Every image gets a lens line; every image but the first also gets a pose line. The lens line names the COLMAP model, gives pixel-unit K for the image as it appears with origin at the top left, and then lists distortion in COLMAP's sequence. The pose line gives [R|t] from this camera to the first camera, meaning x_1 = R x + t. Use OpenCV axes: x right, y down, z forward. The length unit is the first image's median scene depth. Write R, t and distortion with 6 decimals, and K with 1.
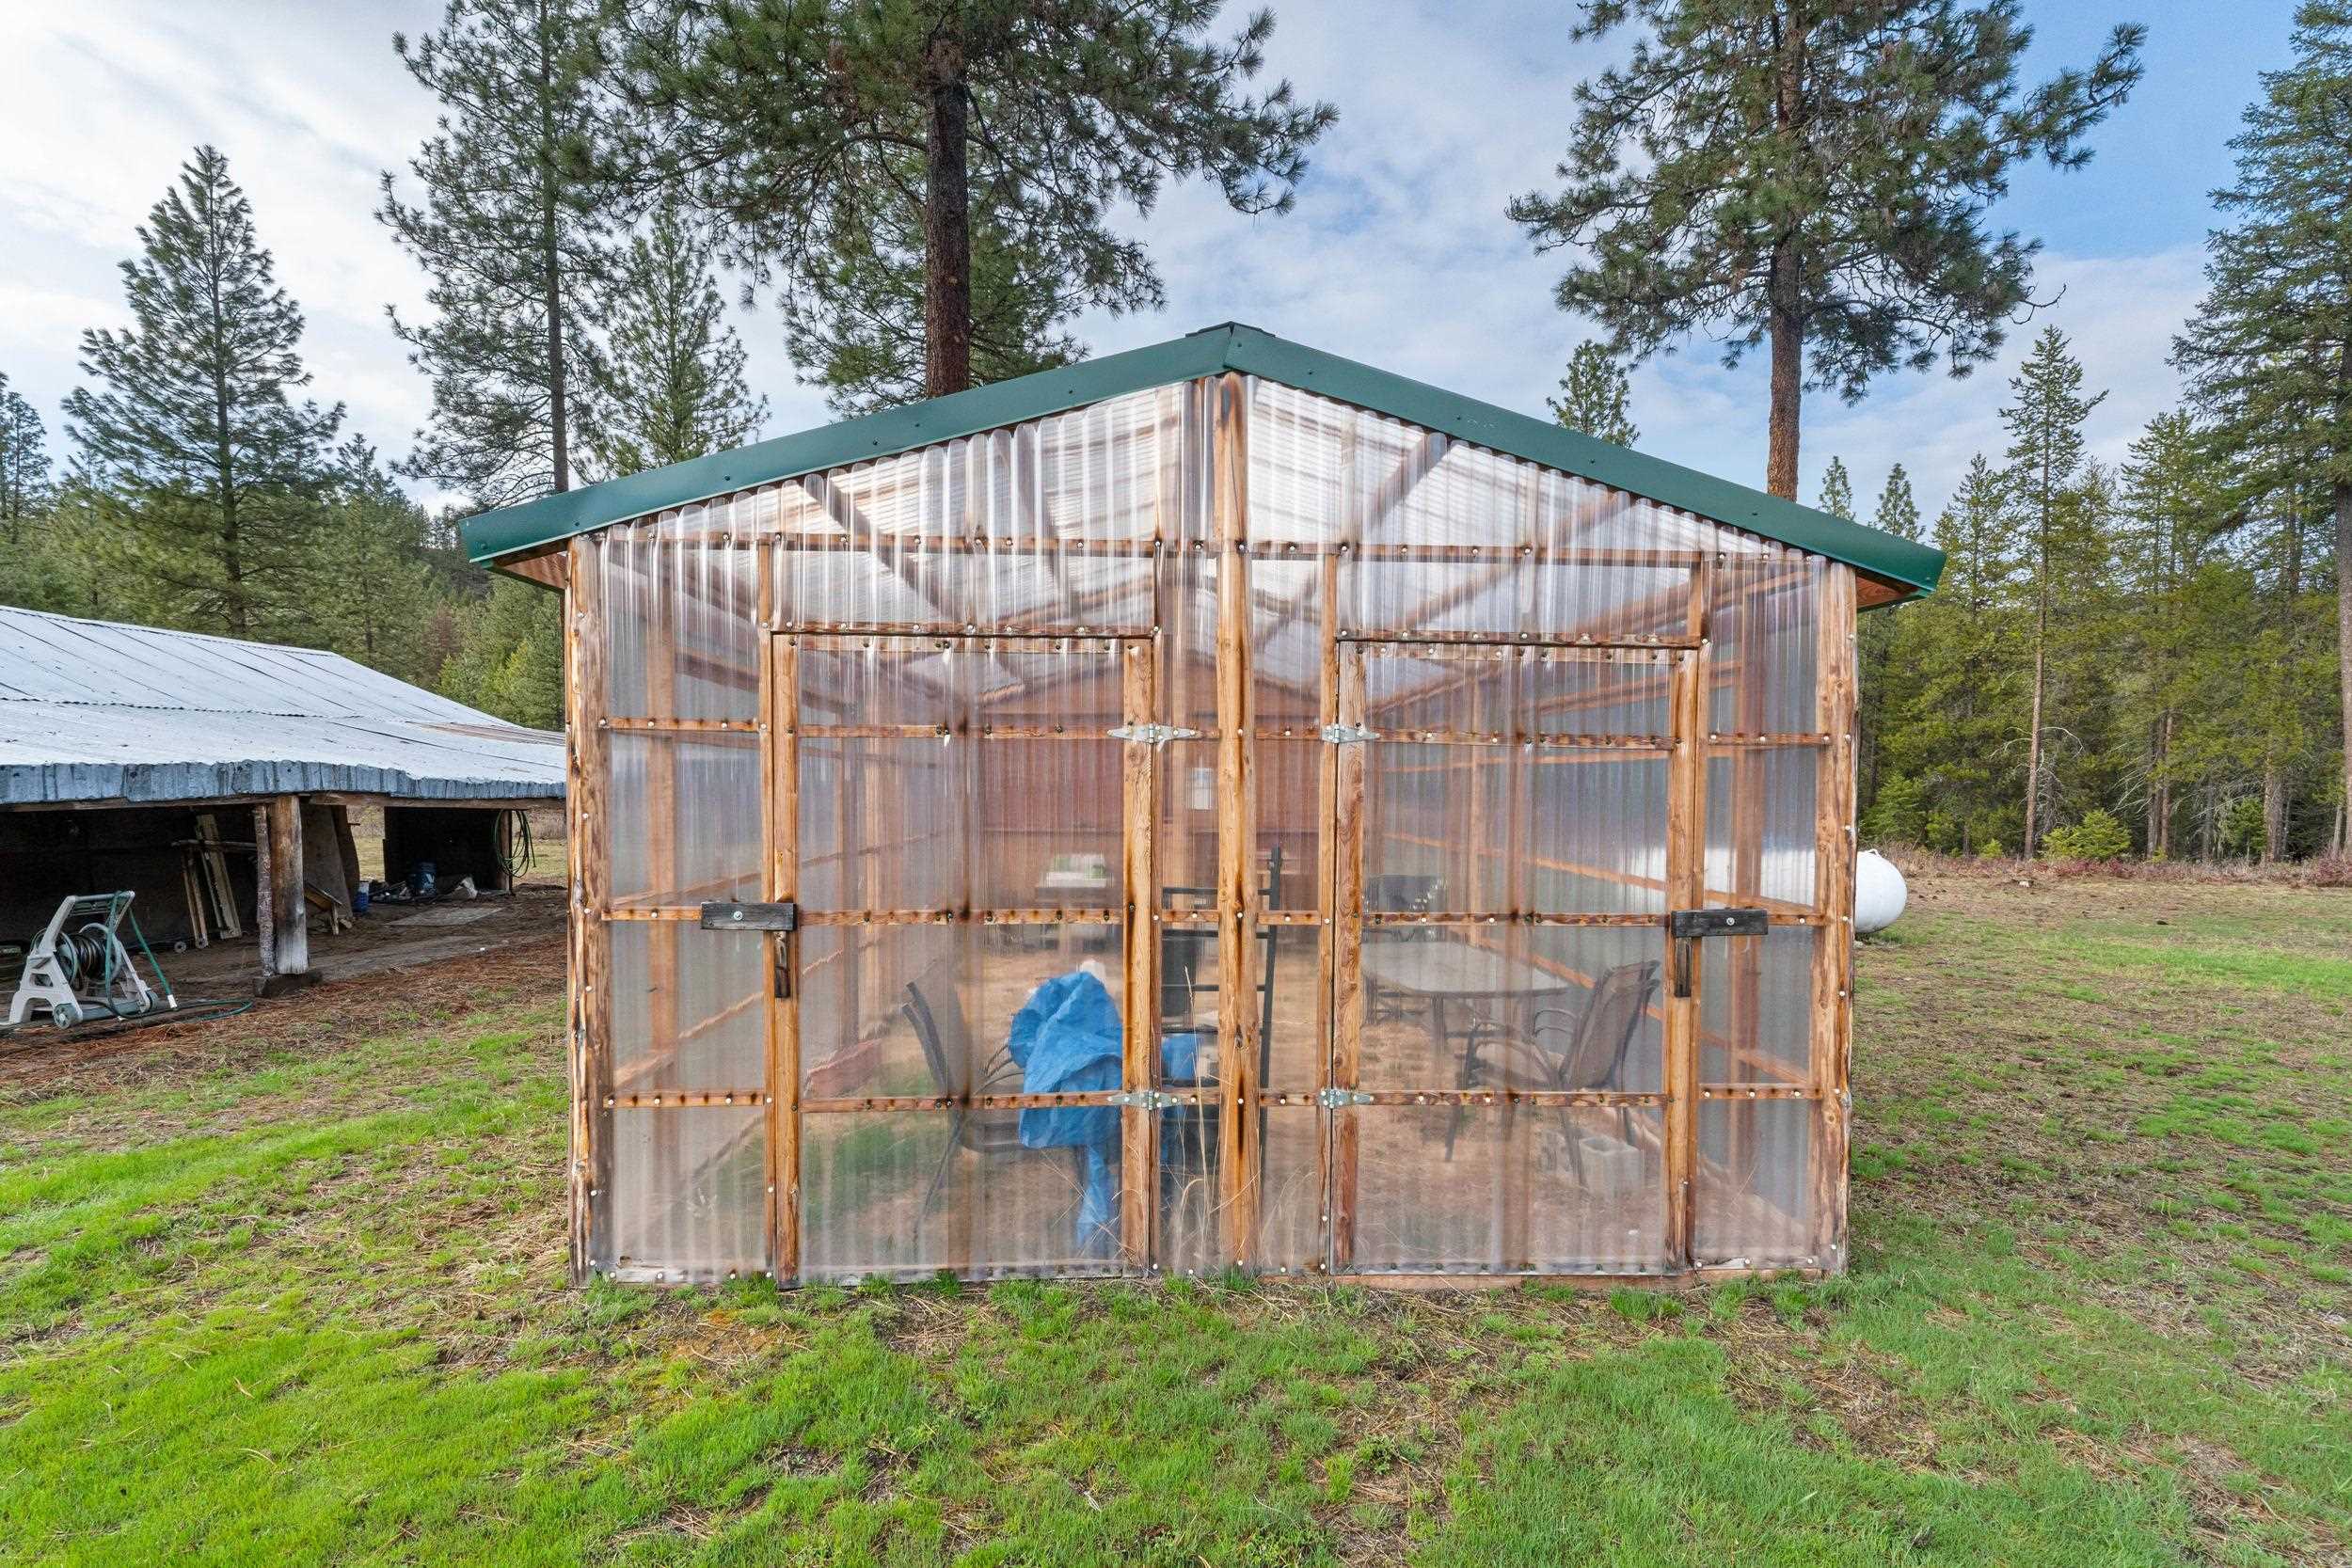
lens RADIAL K [[970.0, 0, 1169.9], [0, 970.0, 772.1], [0, 0, 1]] dist [-0.010650, 0.000225]
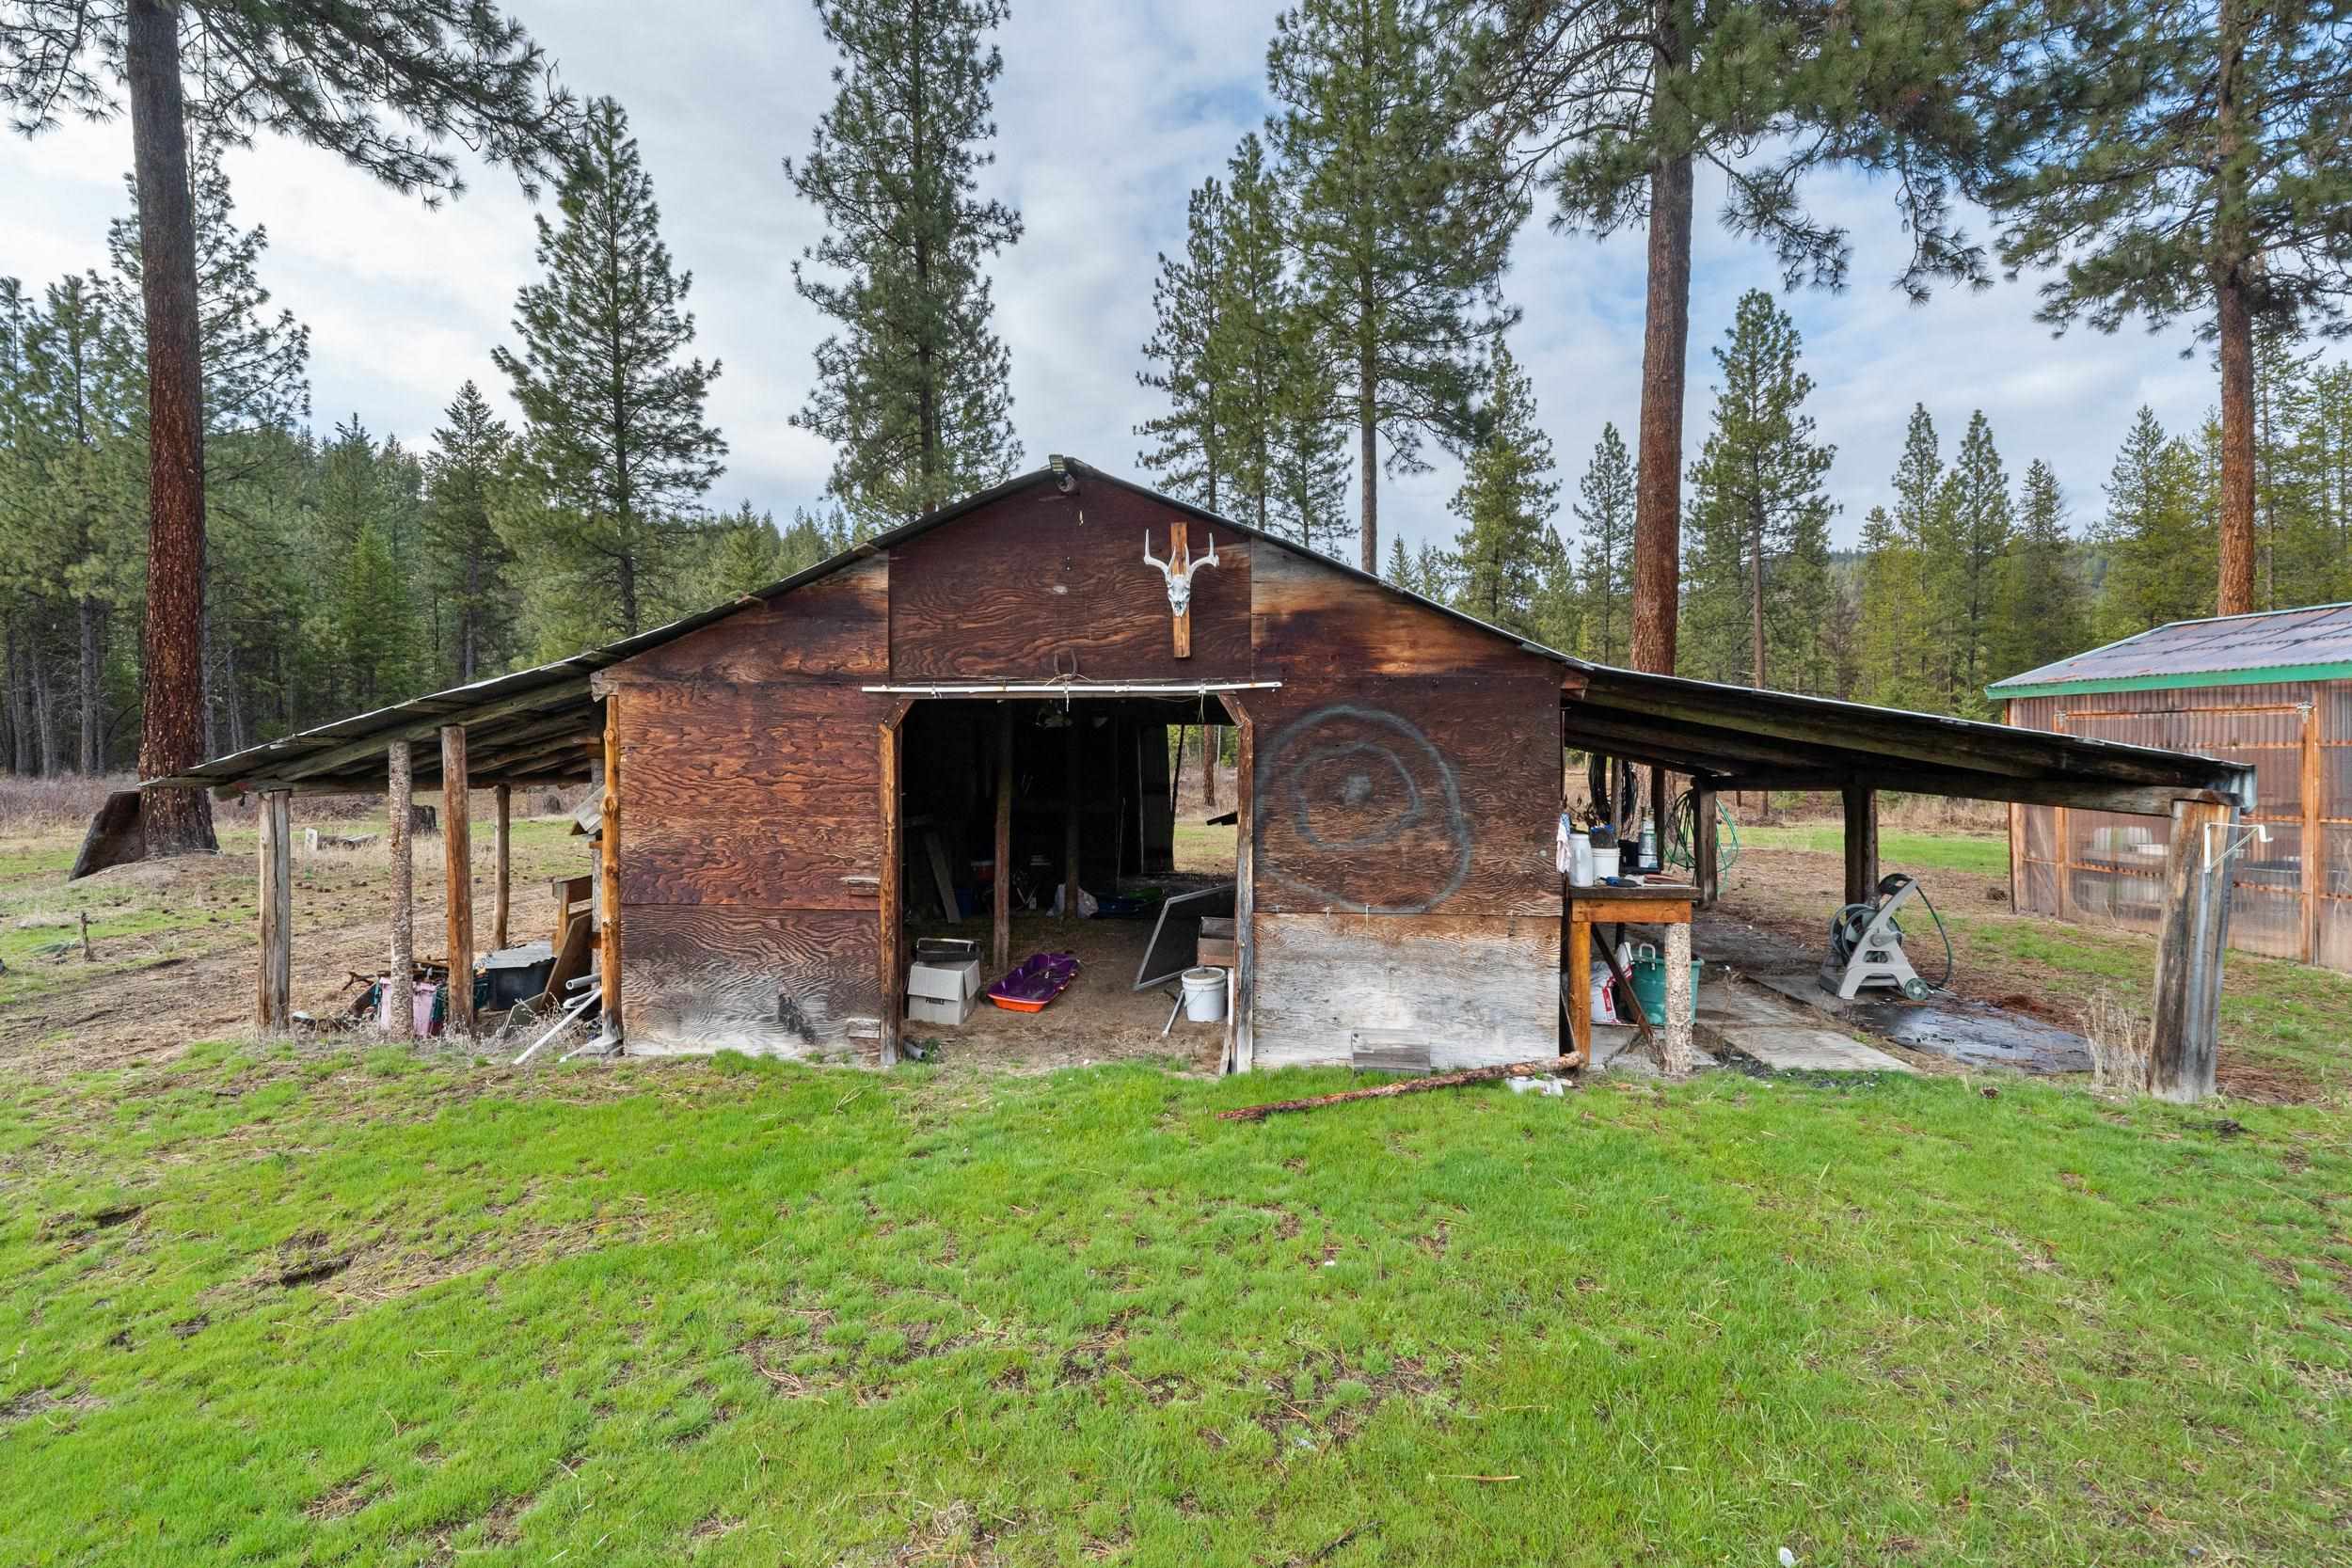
lens RADIAL K [[1047.3, 0, 1195.1], [0, 1047.3, 702.0], [0, 0, 1]] dist [-0.011076, -0.000517]
pose [[0.999437, -0.008201, 0.032534, -0.437493], [0.009251, 0.999437, -0.032248, -0.009180], [-0.032251, 0.032531, 0.998950, -0.037735]]
